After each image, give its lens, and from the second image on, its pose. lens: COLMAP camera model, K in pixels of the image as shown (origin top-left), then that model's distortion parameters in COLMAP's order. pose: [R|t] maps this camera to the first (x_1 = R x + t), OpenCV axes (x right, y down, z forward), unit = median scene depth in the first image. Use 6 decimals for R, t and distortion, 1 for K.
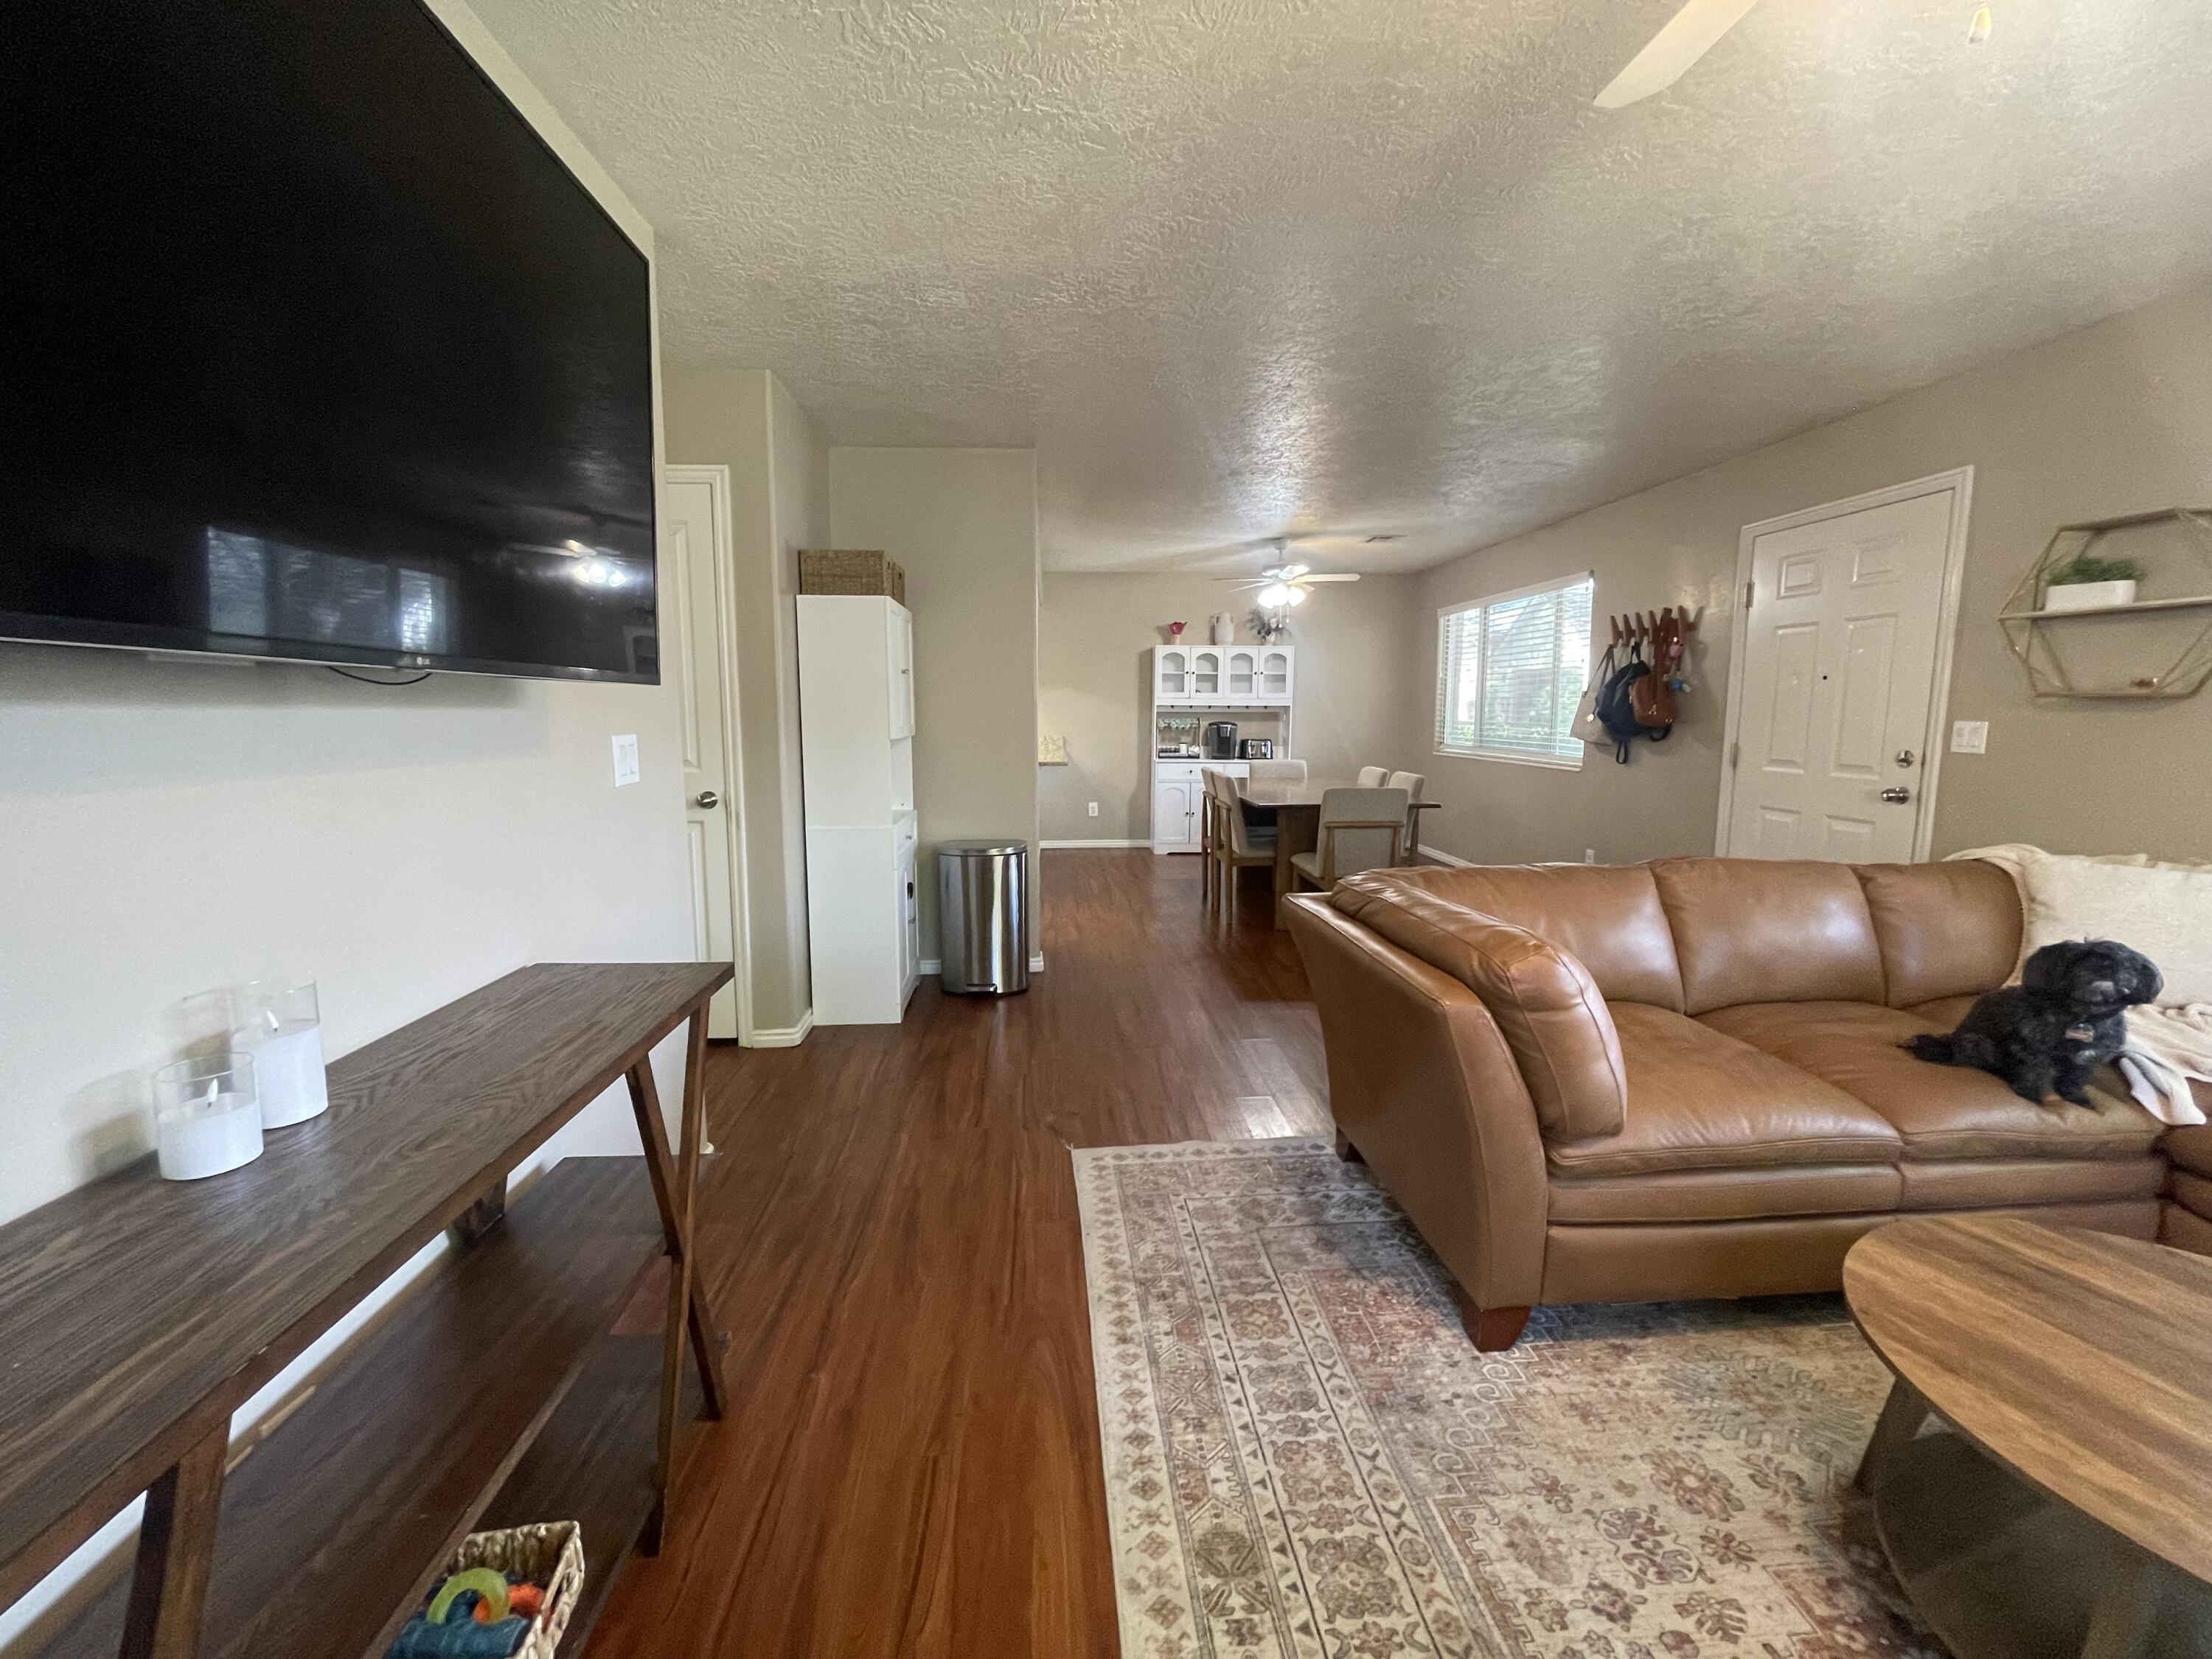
lens RADIAL K [[900.8, 0, 1085.0], [0, 900.8, 800.8], [0, 0, 1]] dist [0.001390, 0.000666]
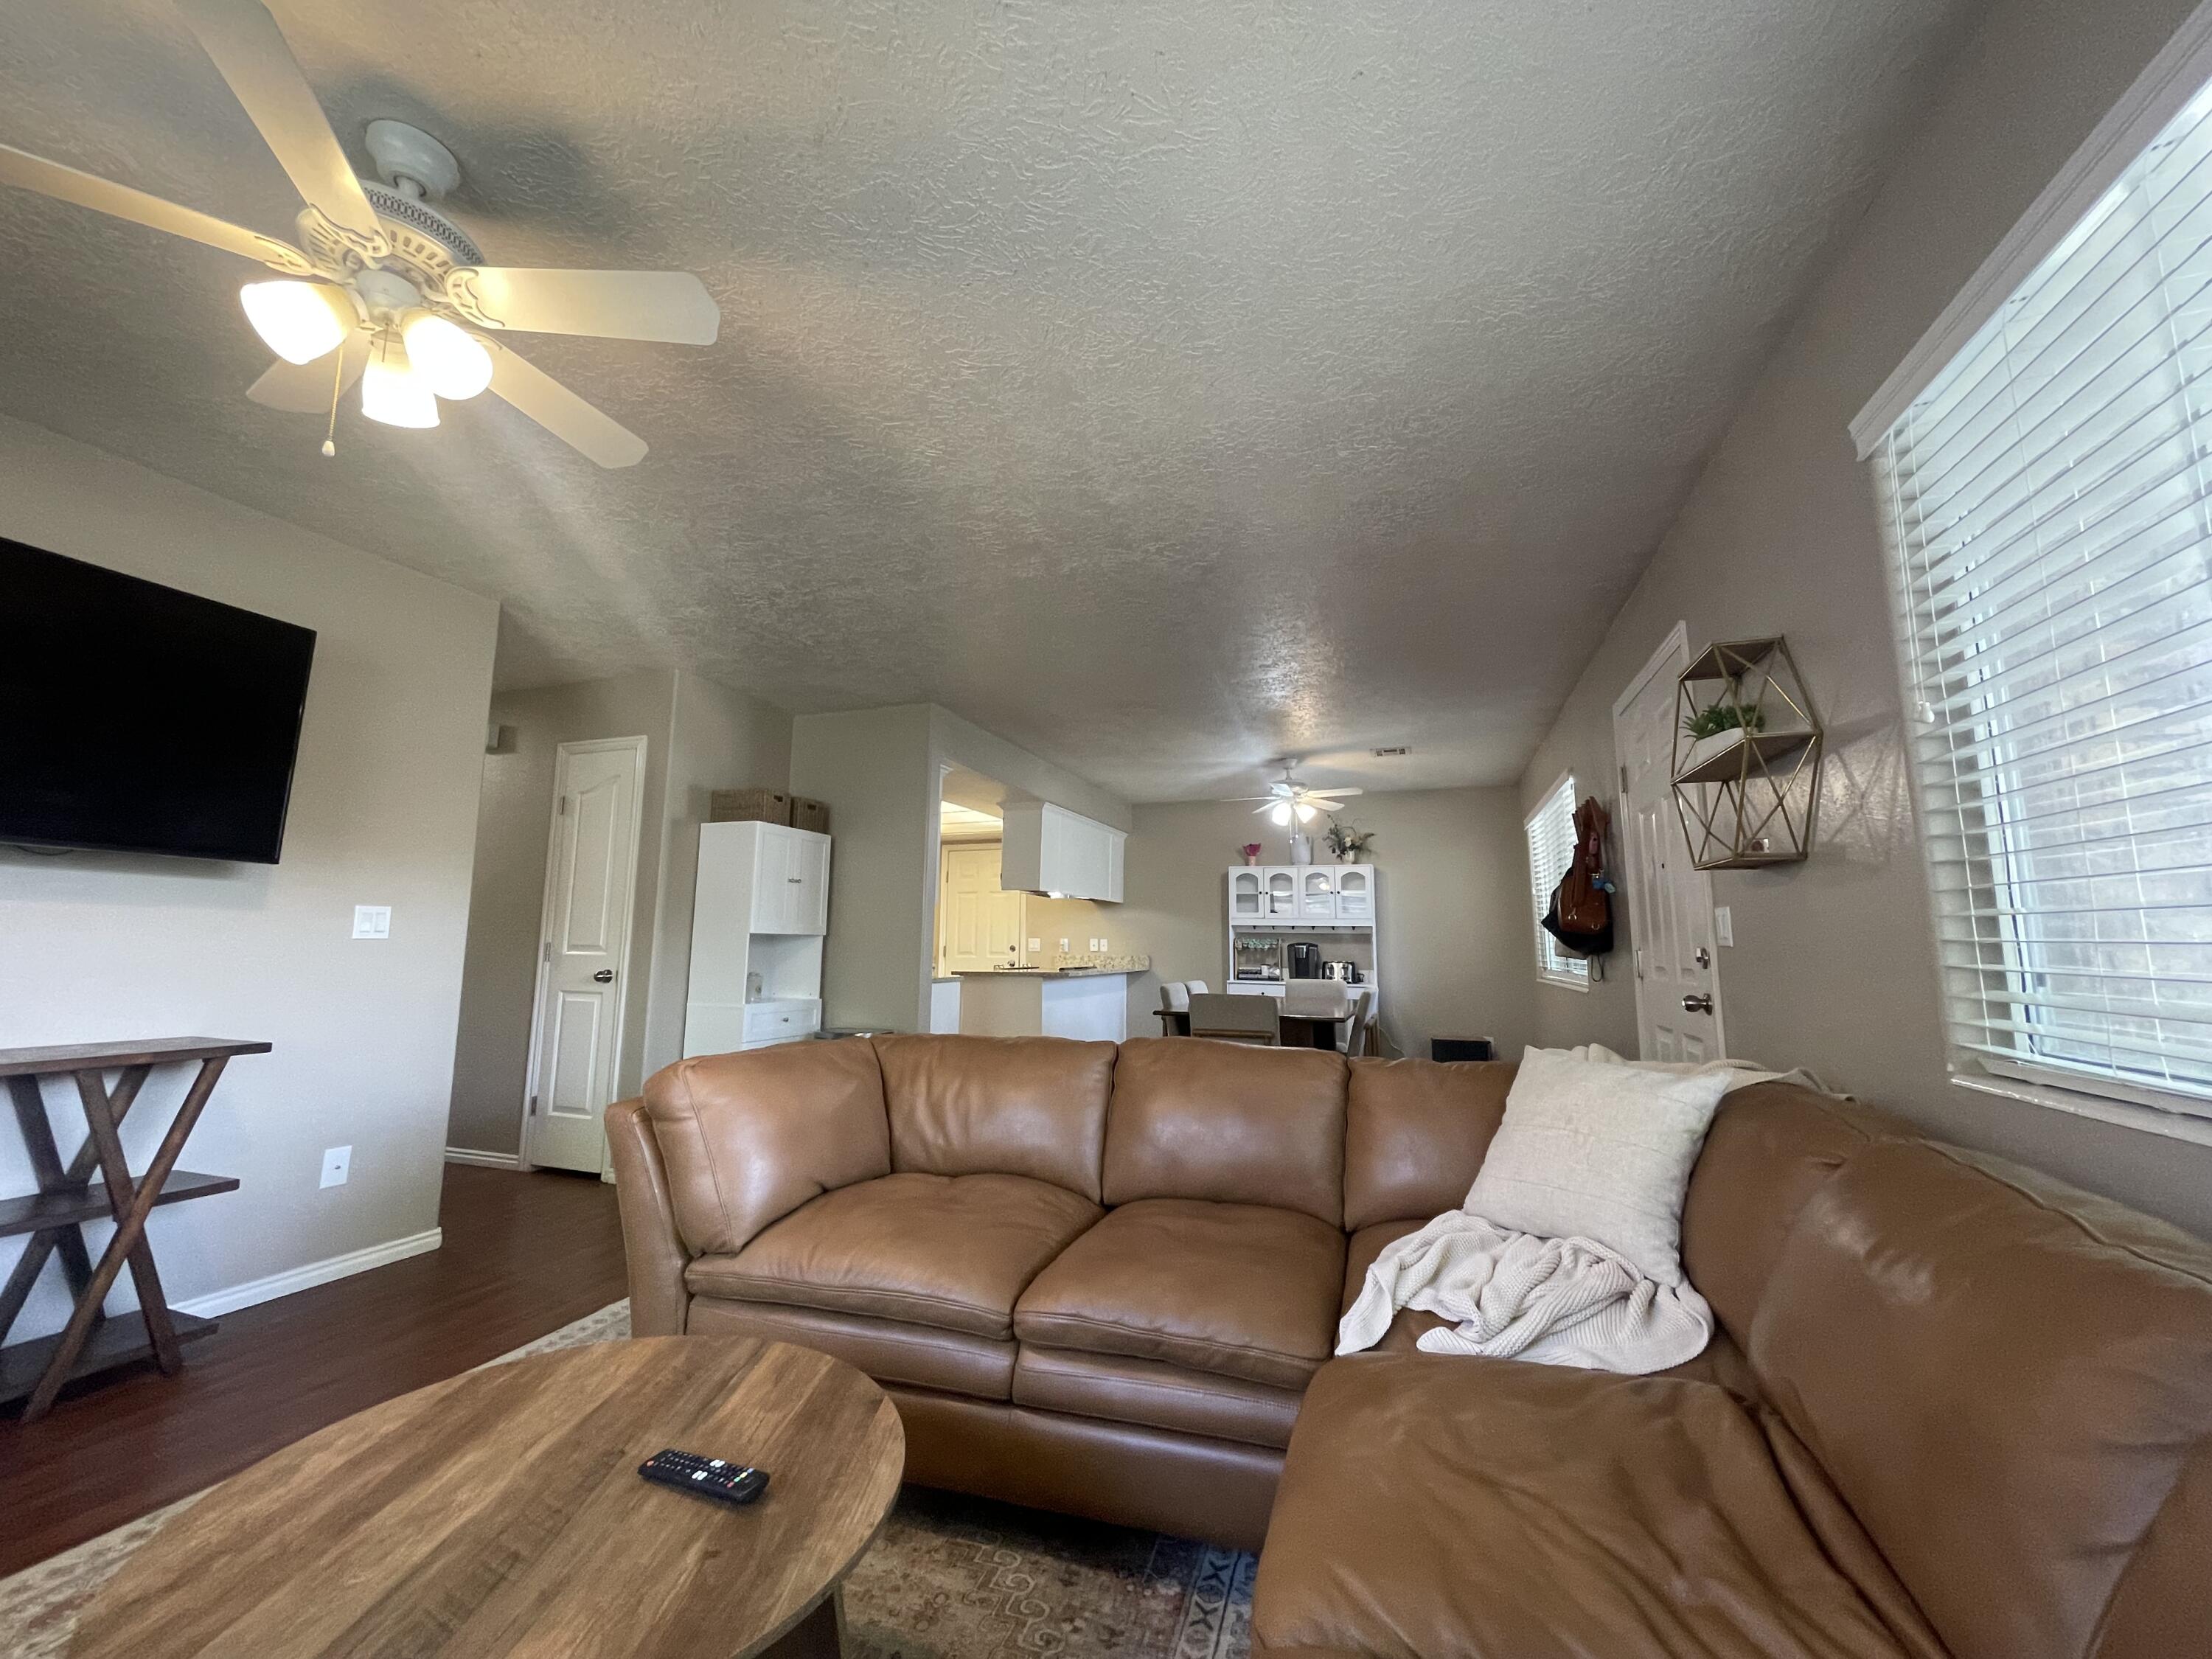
lens RADIAL K [[900.8, 0, 1091.5], [0, 900.8, 819.6], [0, 0, 1]] dist [0.001390, 0.000666]
pose [[0.920587, -0.047020, -0.387698, 0.332166], [-0.049573, 0.970626, -0.235429, 0.022868], [0.387380, 0.235953, 0.891215, 0.021048]]
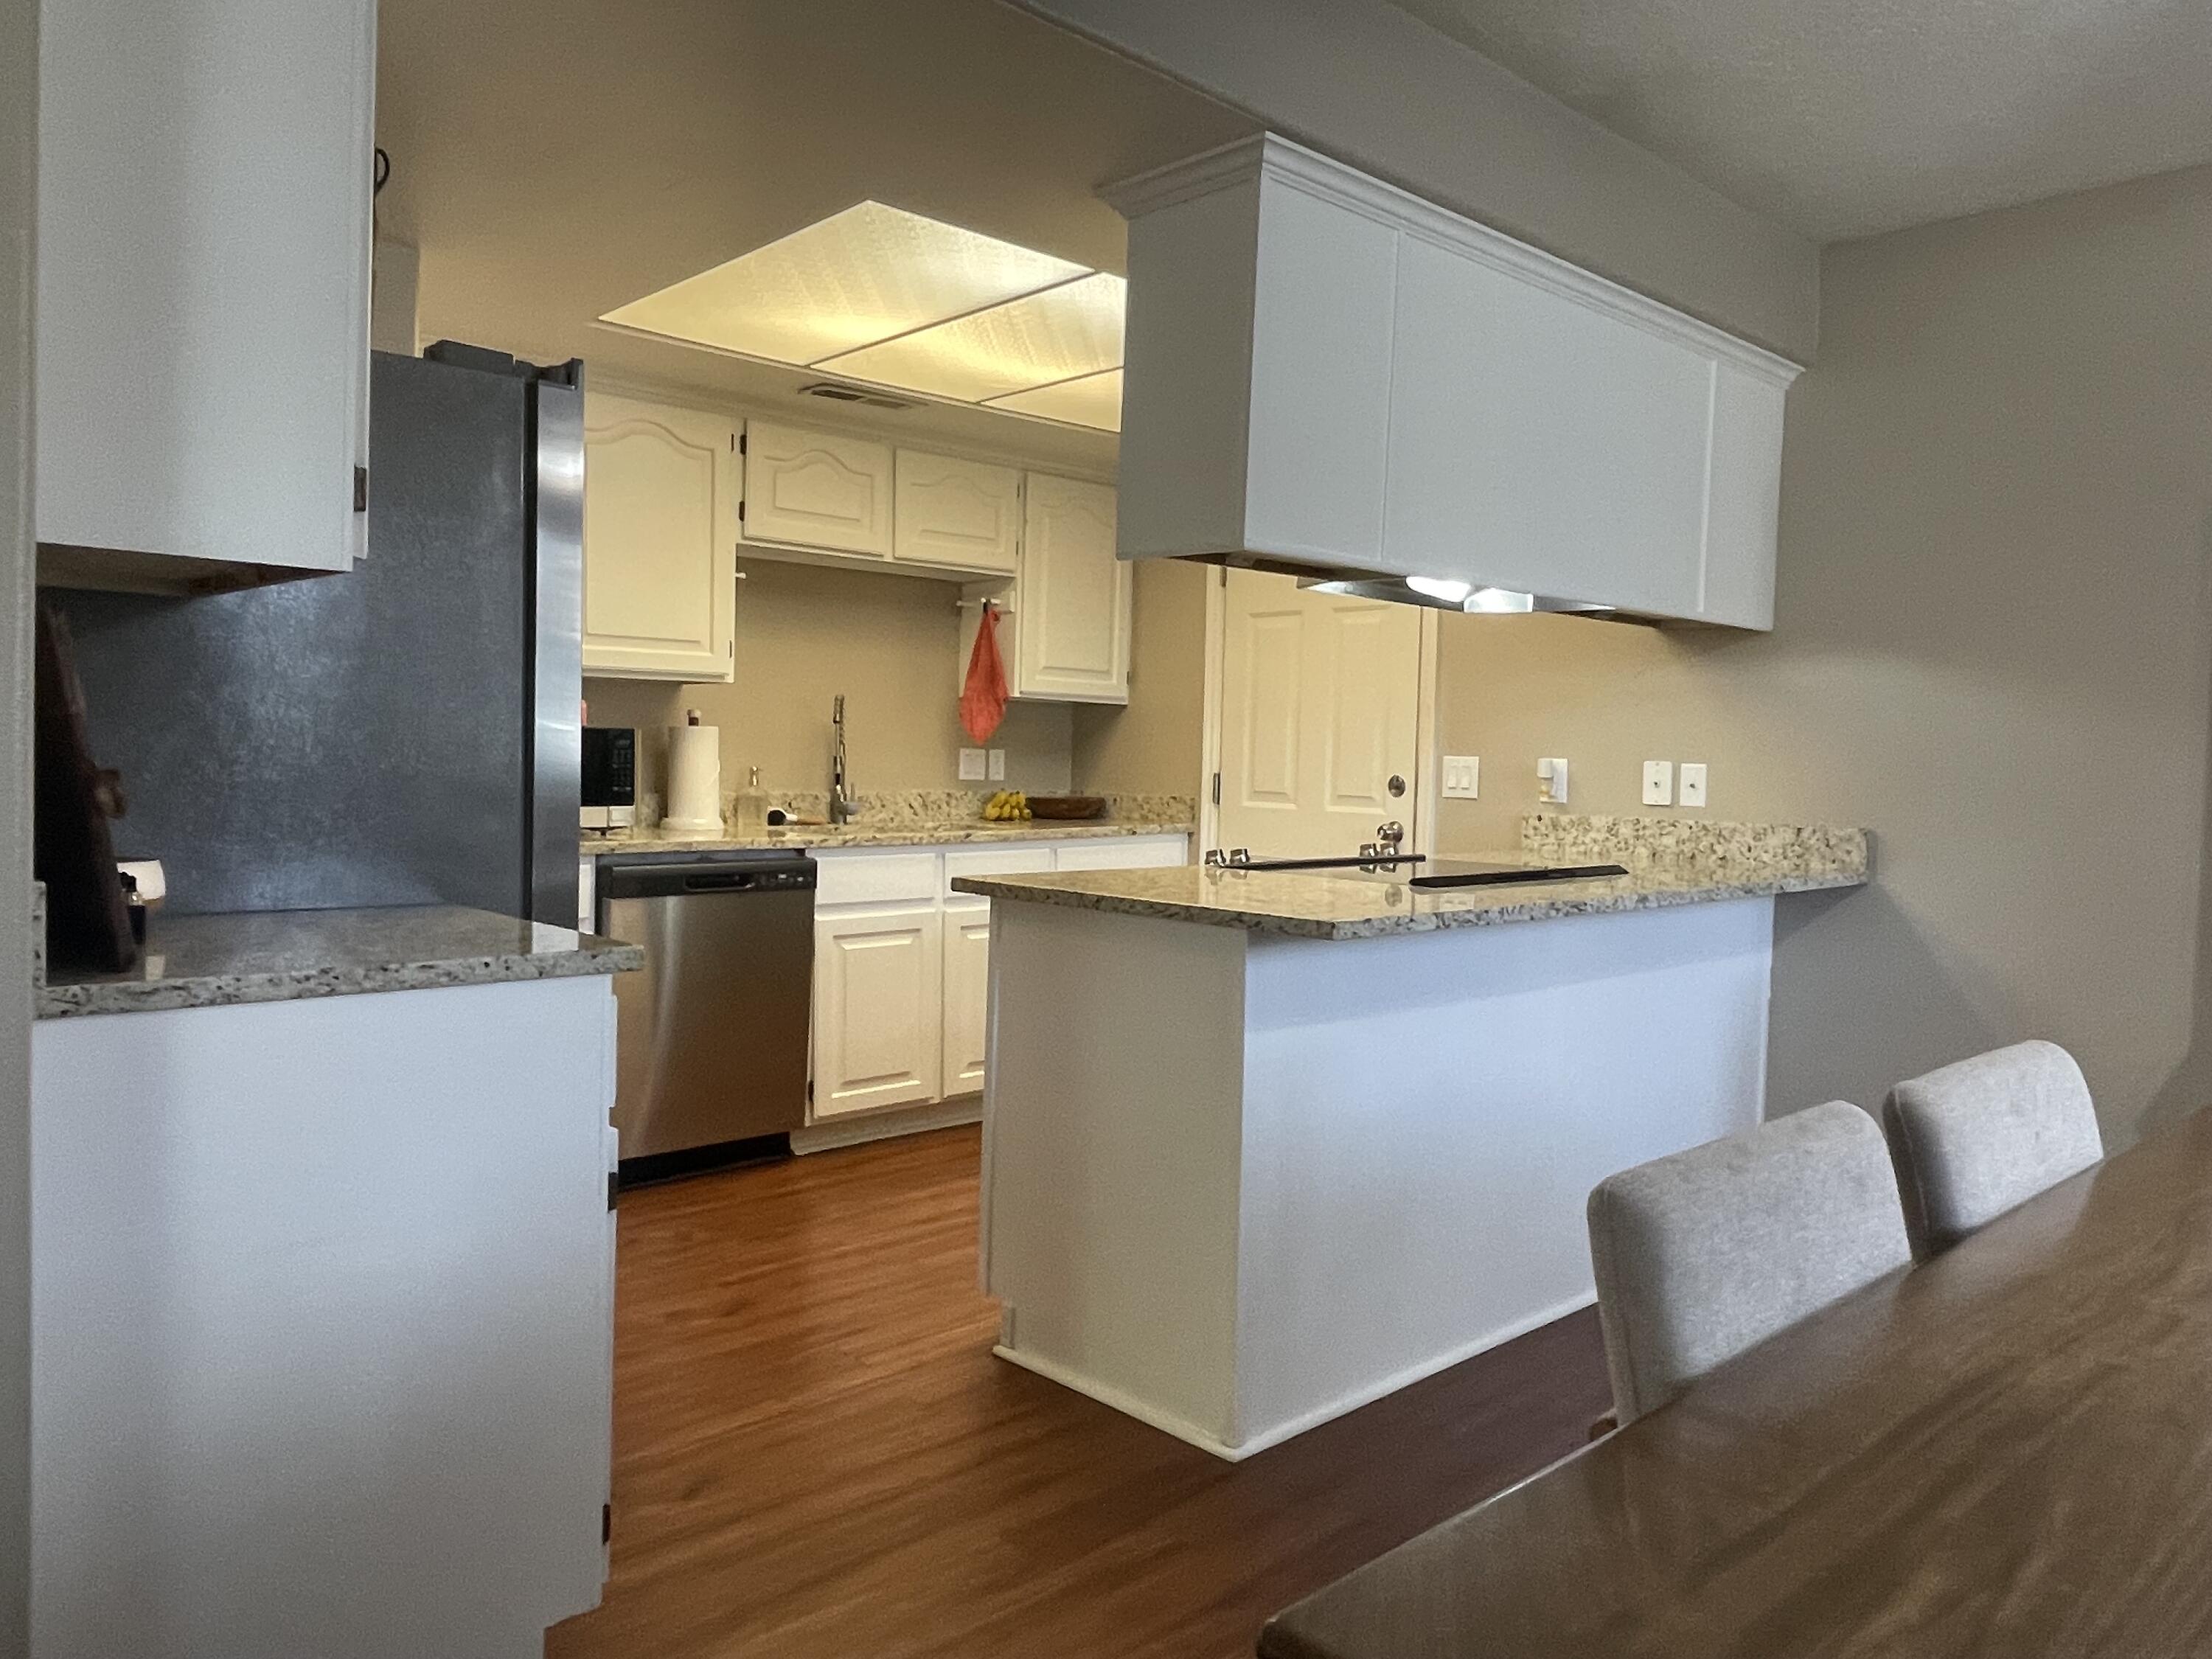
lens RADIAL K [[1550.2, 0, 1096.3], [0, 1550.2, 814.6], [0, 0, 1]] dist [0.005958, -0.005284]
pose [[0.638910, 0.050463, -0.767625, 0.189675], [-0.107033, 0.993972, -0.023743, -0.042616], [0.761799, 0.097330, 0.640460, 0.545052]]
